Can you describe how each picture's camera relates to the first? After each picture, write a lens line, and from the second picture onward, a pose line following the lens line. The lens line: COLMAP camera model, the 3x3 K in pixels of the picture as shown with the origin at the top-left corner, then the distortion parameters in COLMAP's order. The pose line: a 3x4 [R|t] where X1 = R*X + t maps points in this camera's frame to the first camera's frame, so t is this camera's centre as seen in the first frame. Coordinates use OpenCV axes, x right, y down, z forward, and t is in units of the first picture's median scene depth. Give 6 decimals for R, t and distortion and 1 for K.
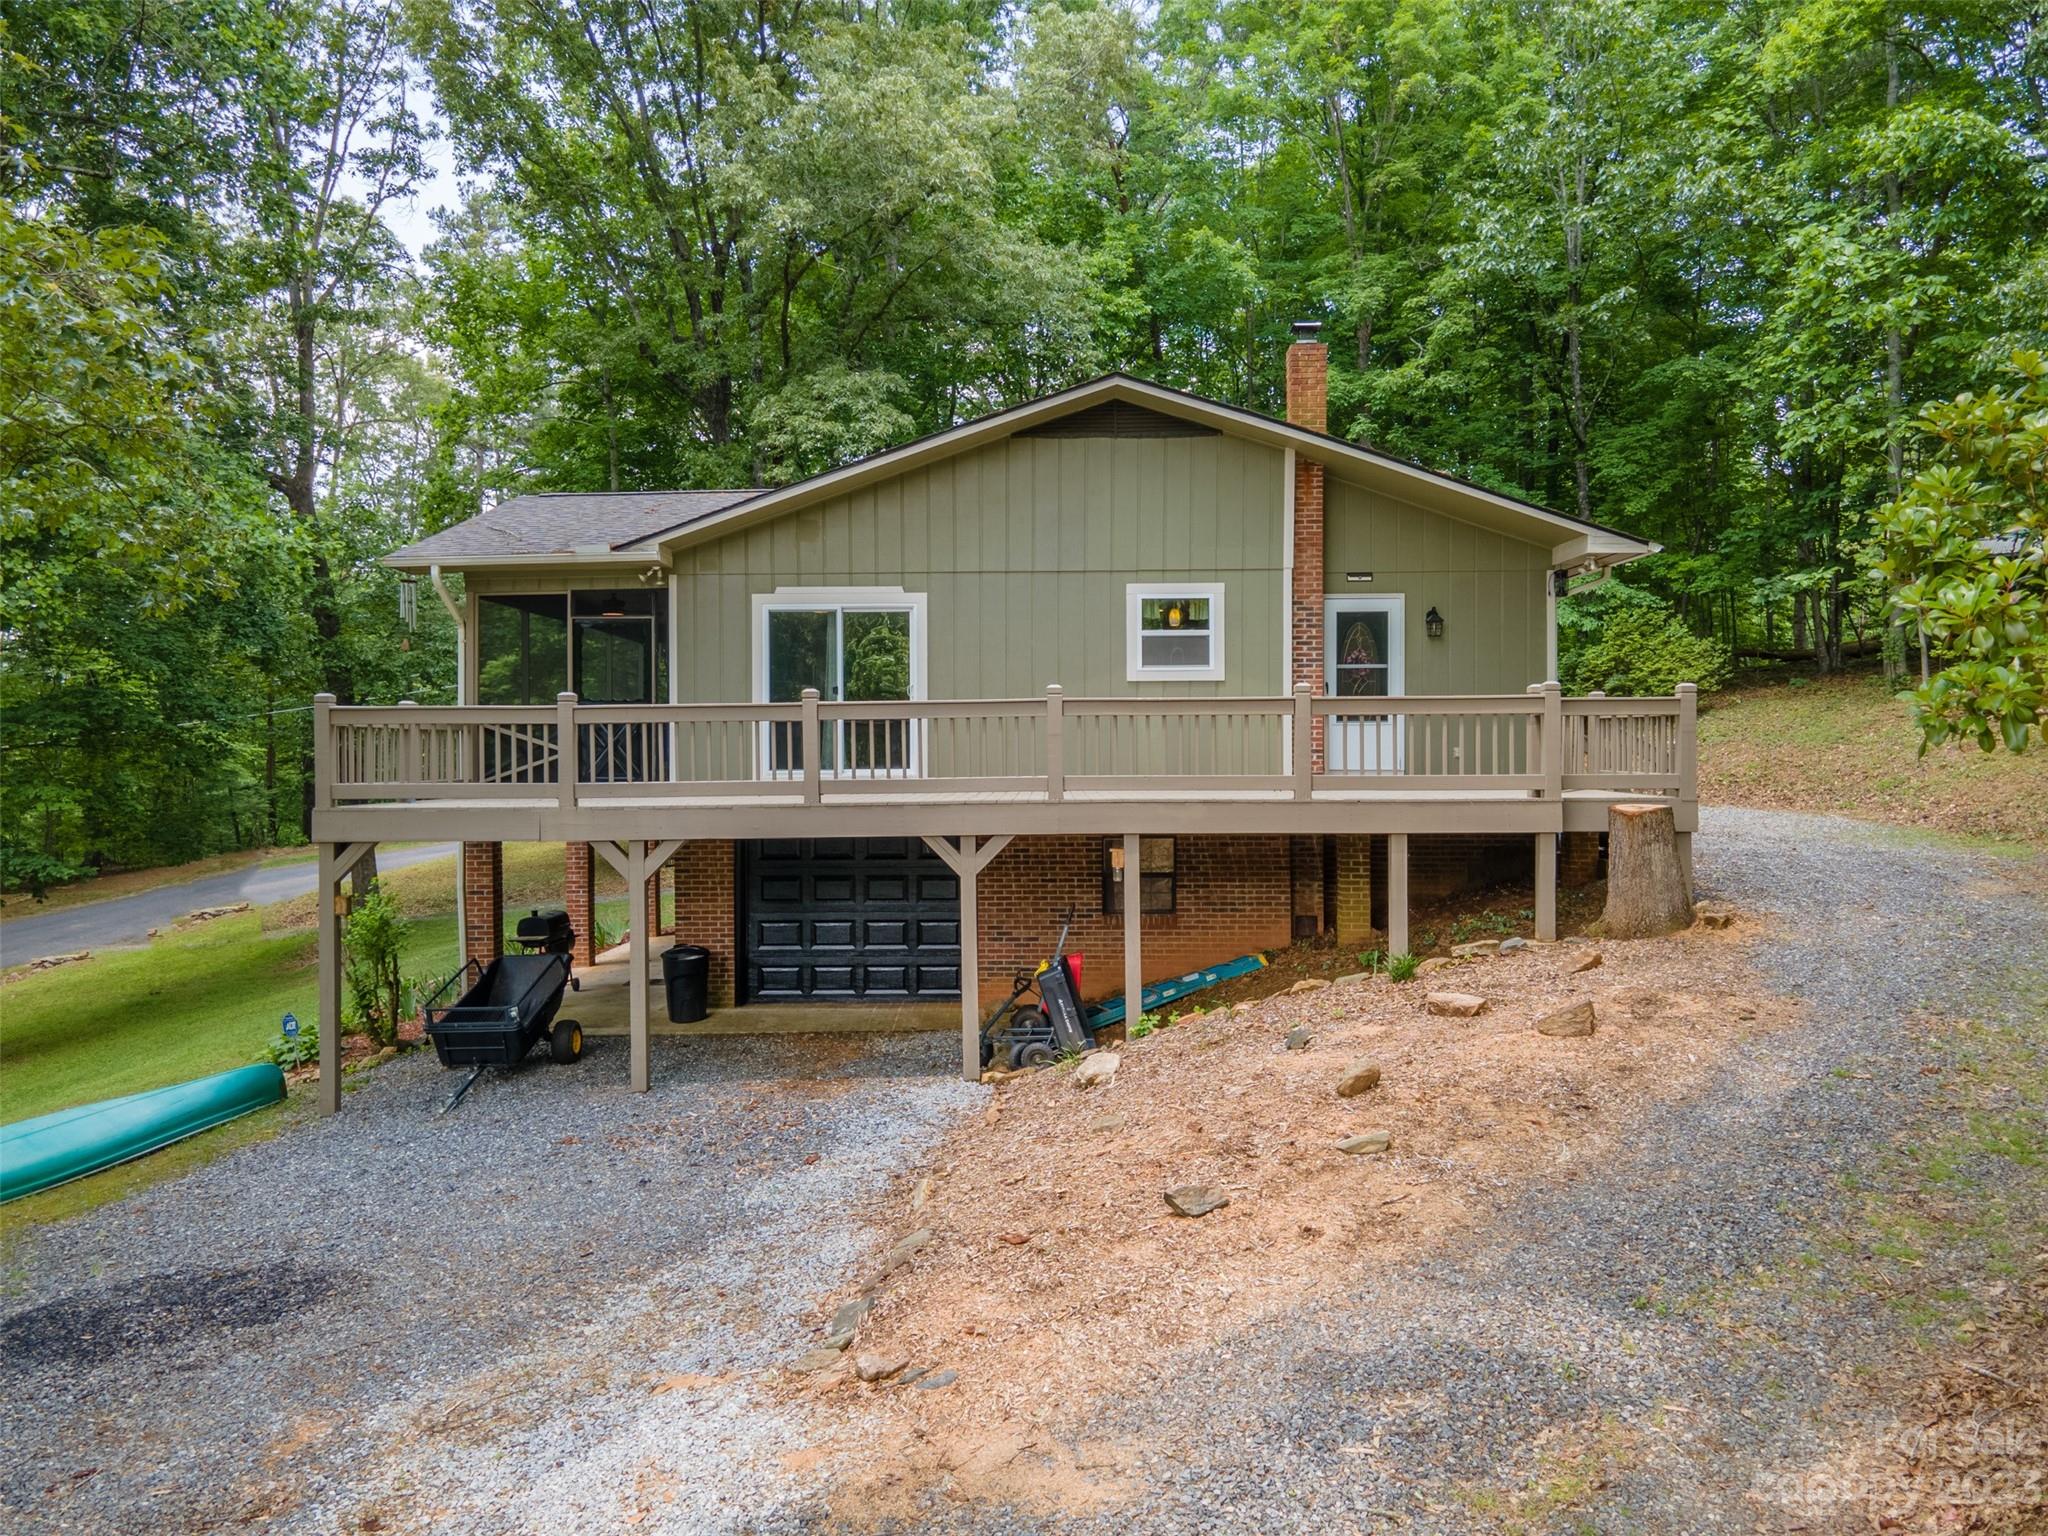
lens RADIAL K [[1449.5, 0, 1027.0], [0, 1449.5, 774.5], [0, 0, 1]] dist [0.026511, 0.004420]
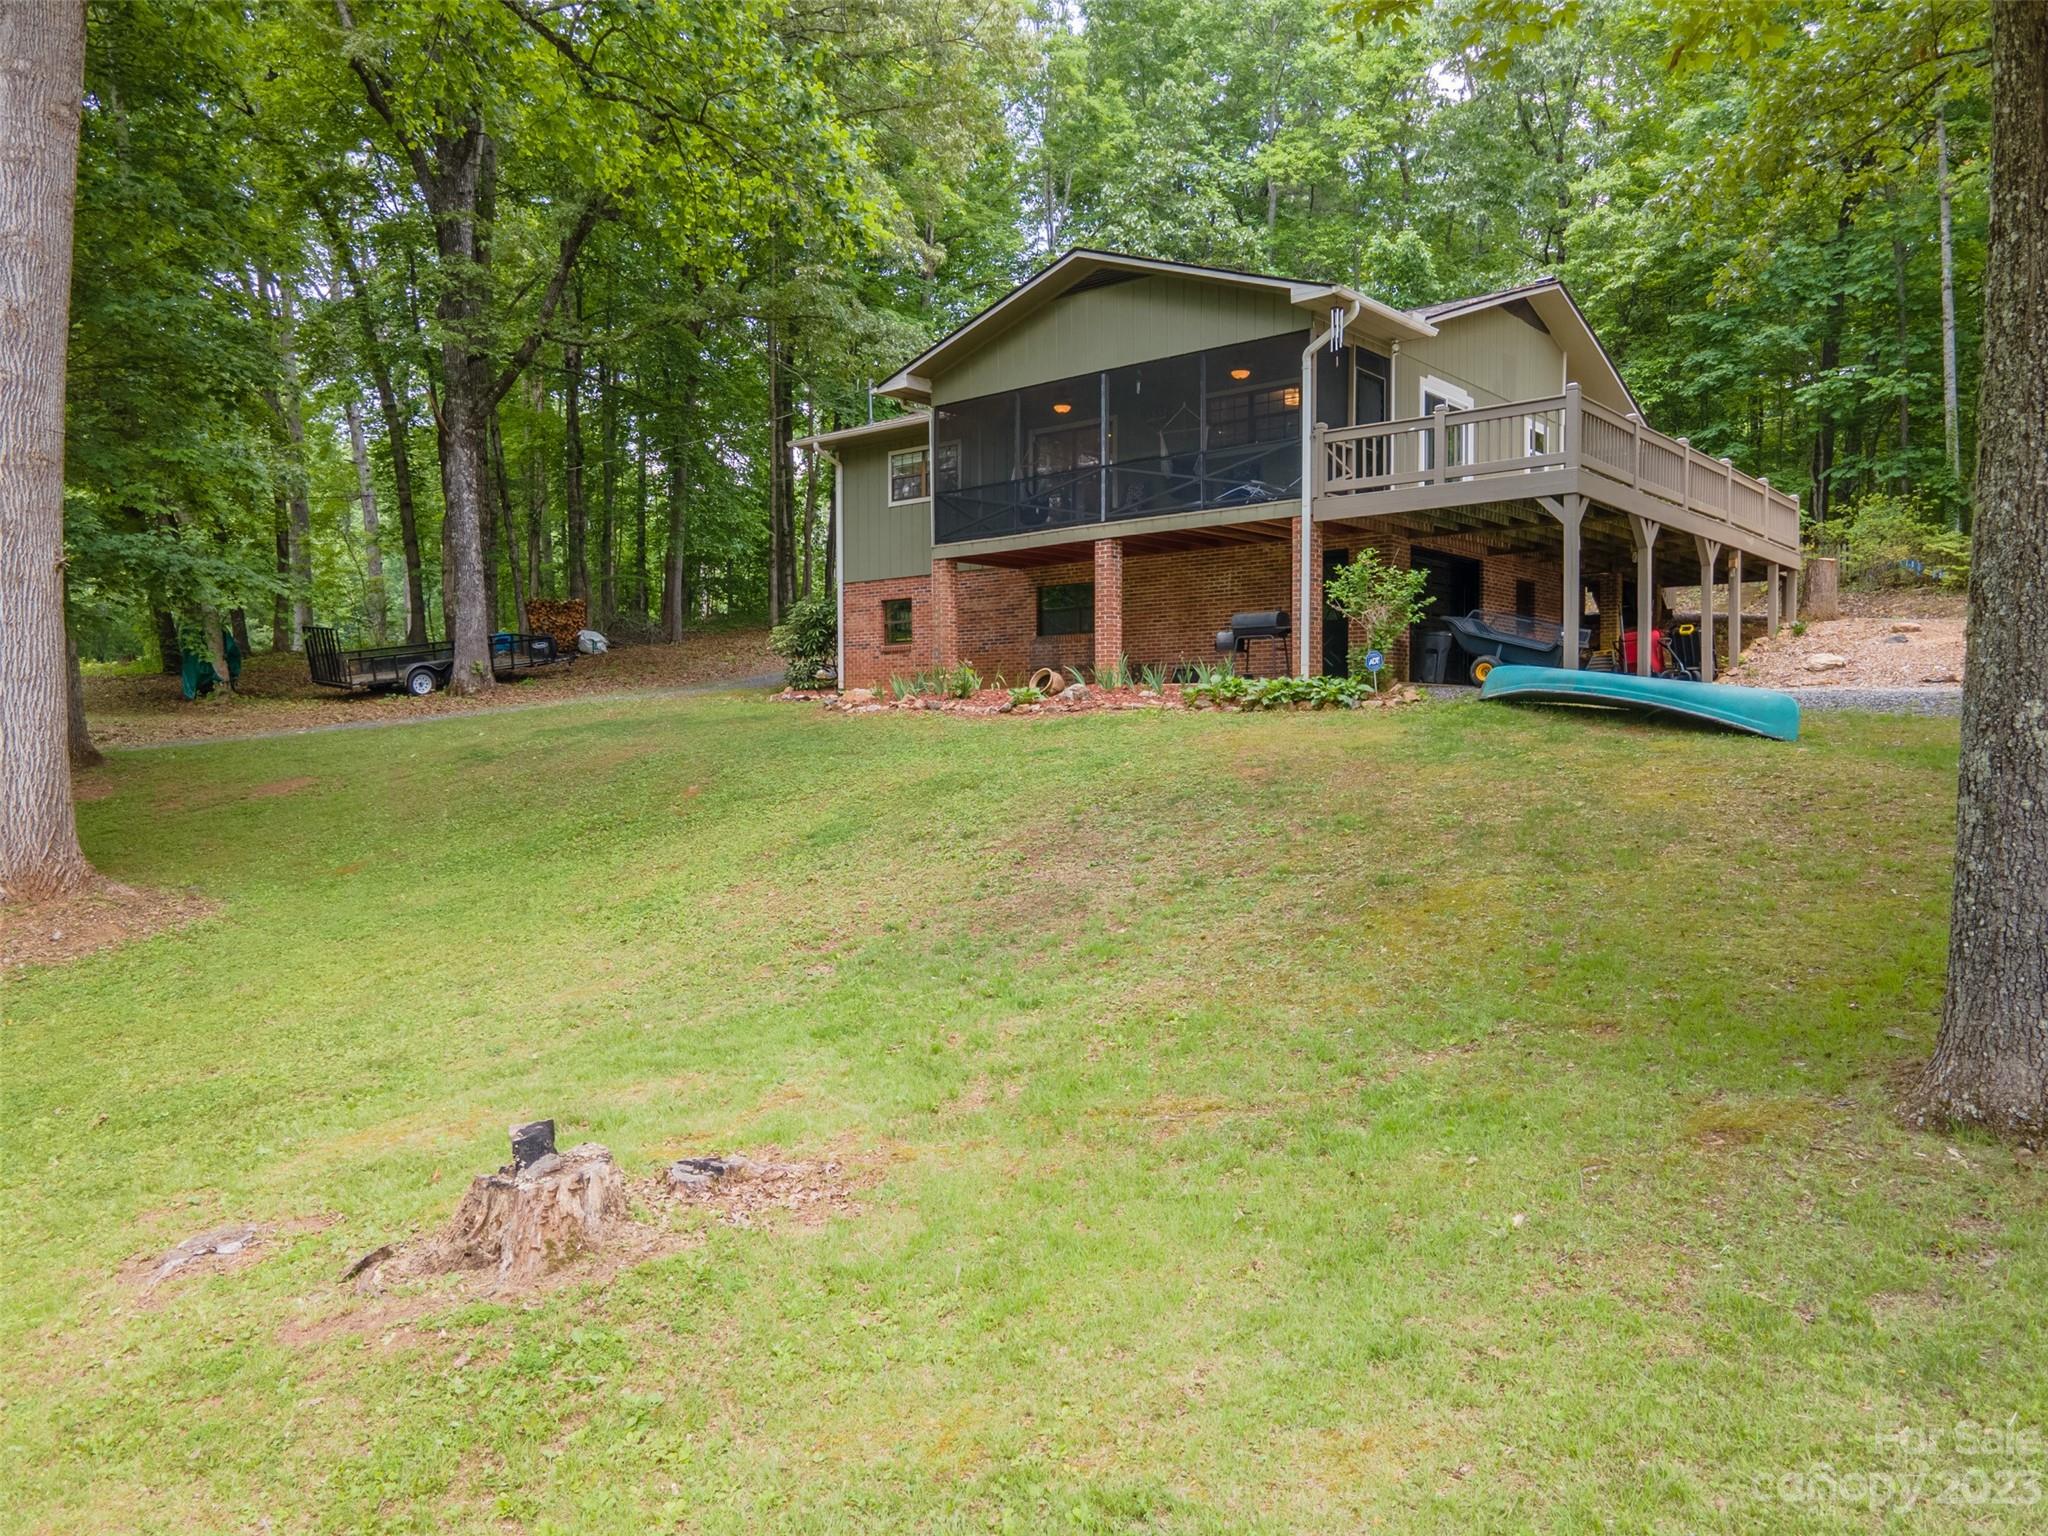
lens RADIAL K [[1484.0, 0, 1032.5], [0, 1484.0, 766.0], [0, 0, 1]] dist [0.037420, -0.003008]
pose [[0.632013, -0.005912, 0.774935, -1.495488], [0.009405, 0.999956, -0.000042, 0.235315], [-0.774901, 0.007315, 0.632041, 0.405233]]
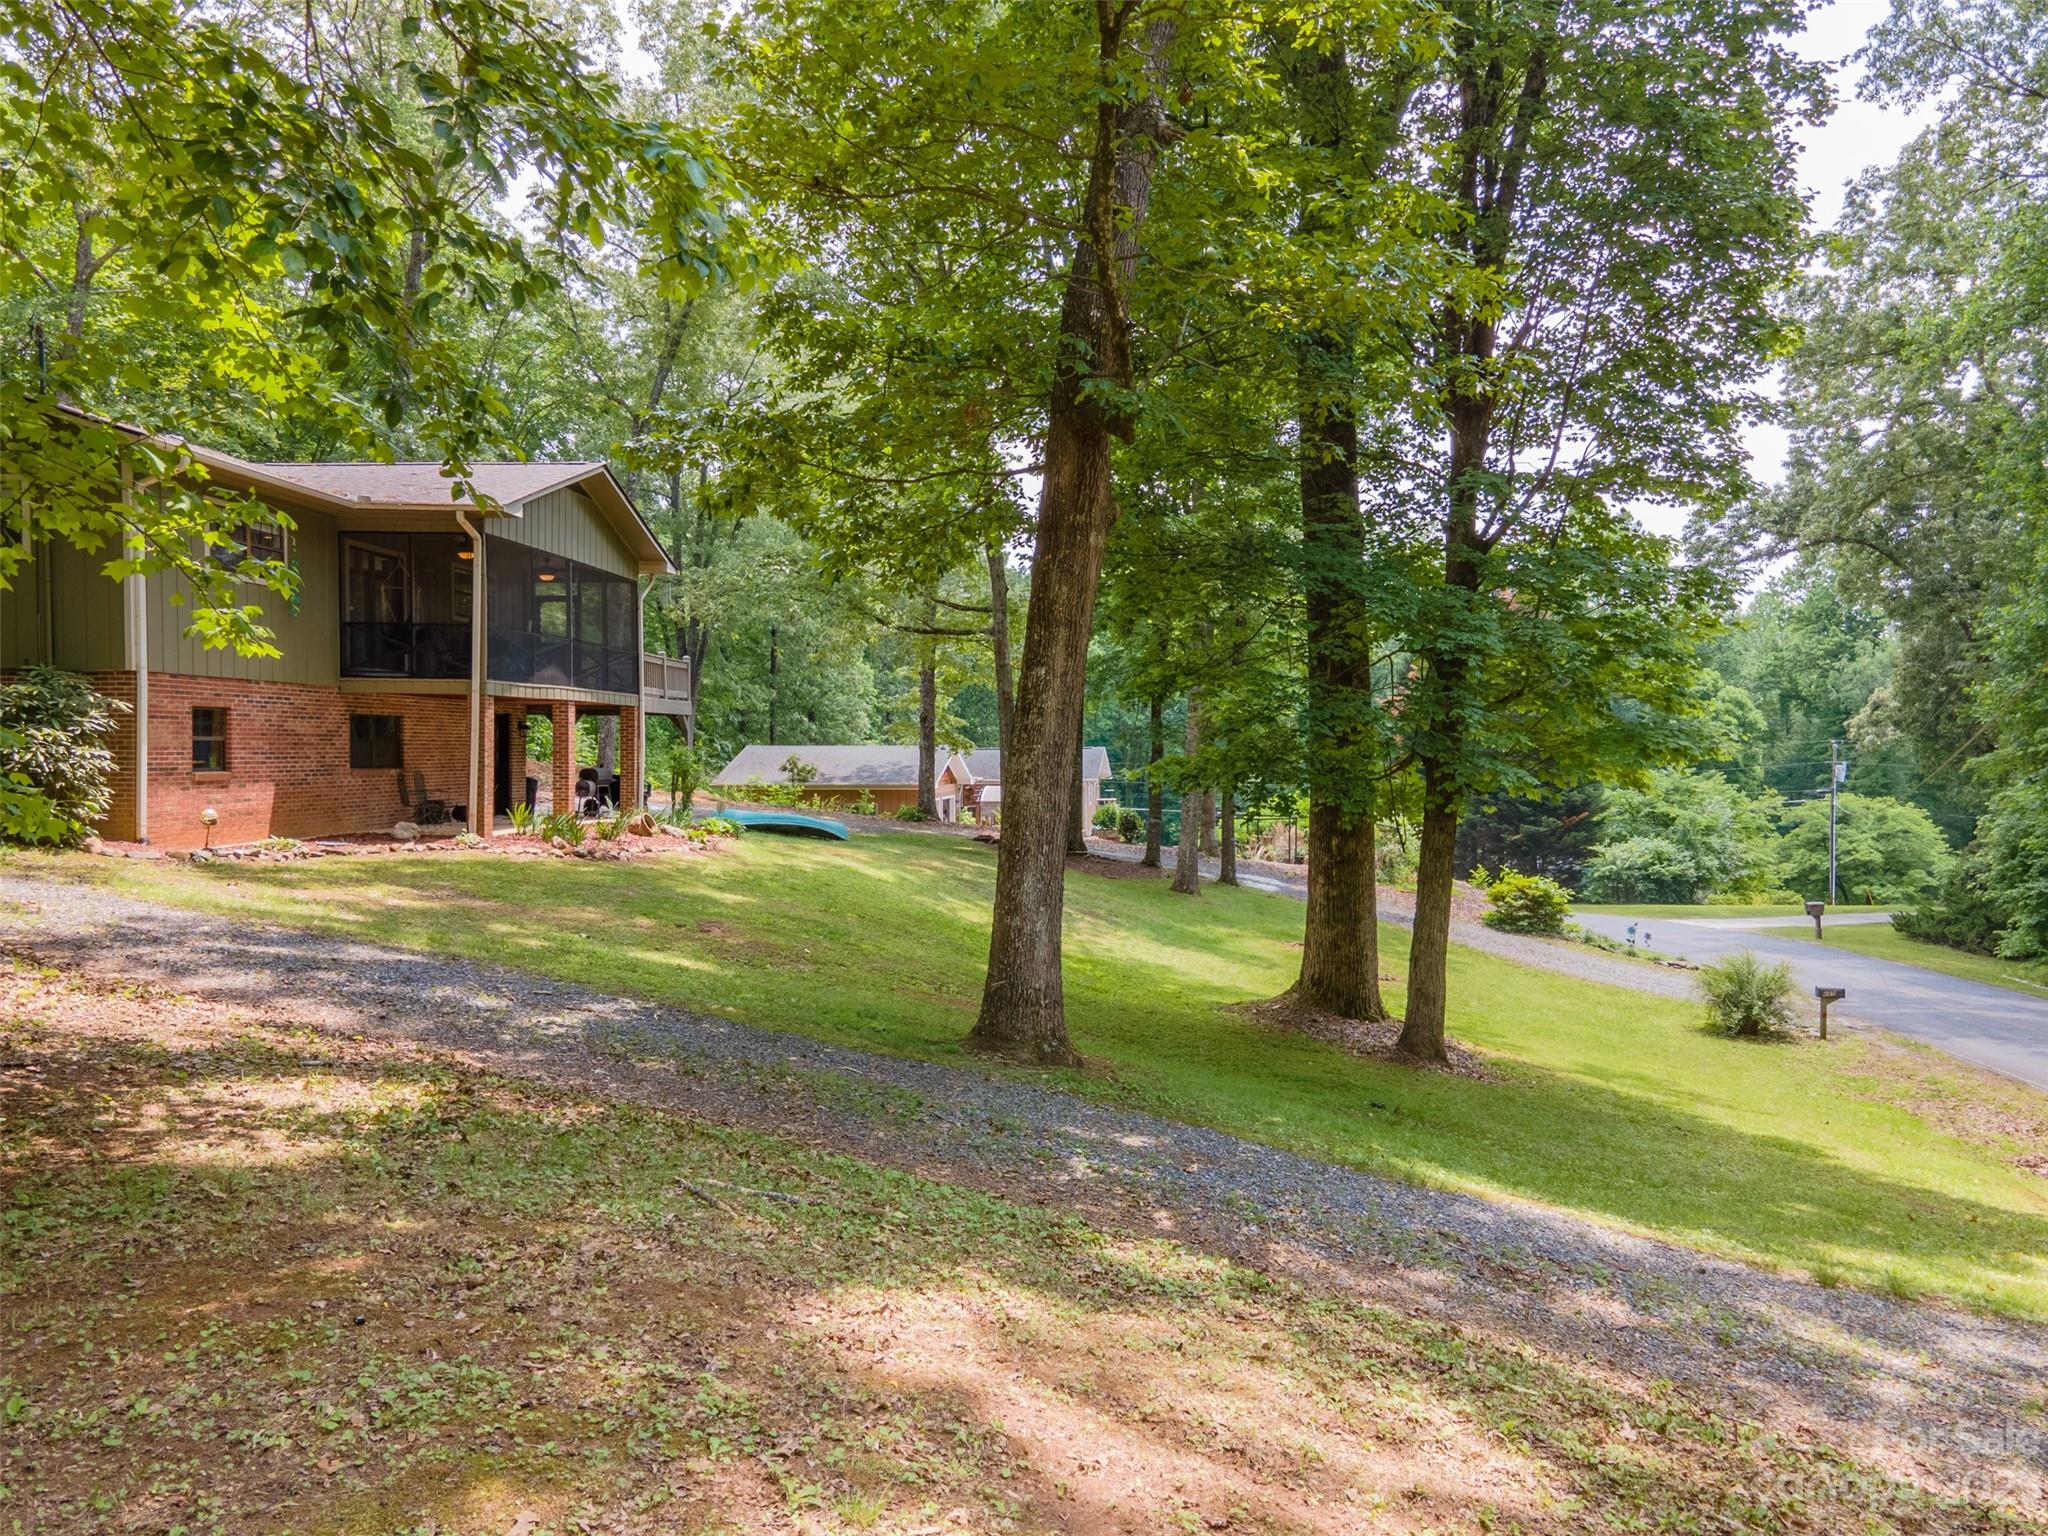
lens RADIAL K [[1449.5, 0, 1027.0], [0, 1449.5, 774.5], [0, 0, 1]] dist [0.026511, 0.004420]
pose [[-0.993821, 0.004325, 0.110912, -1.050304], [0.007954, 0.999447, 0.032301, 0.060309], [-0.110711, 0.032984, -0.993305, 2.756917]]
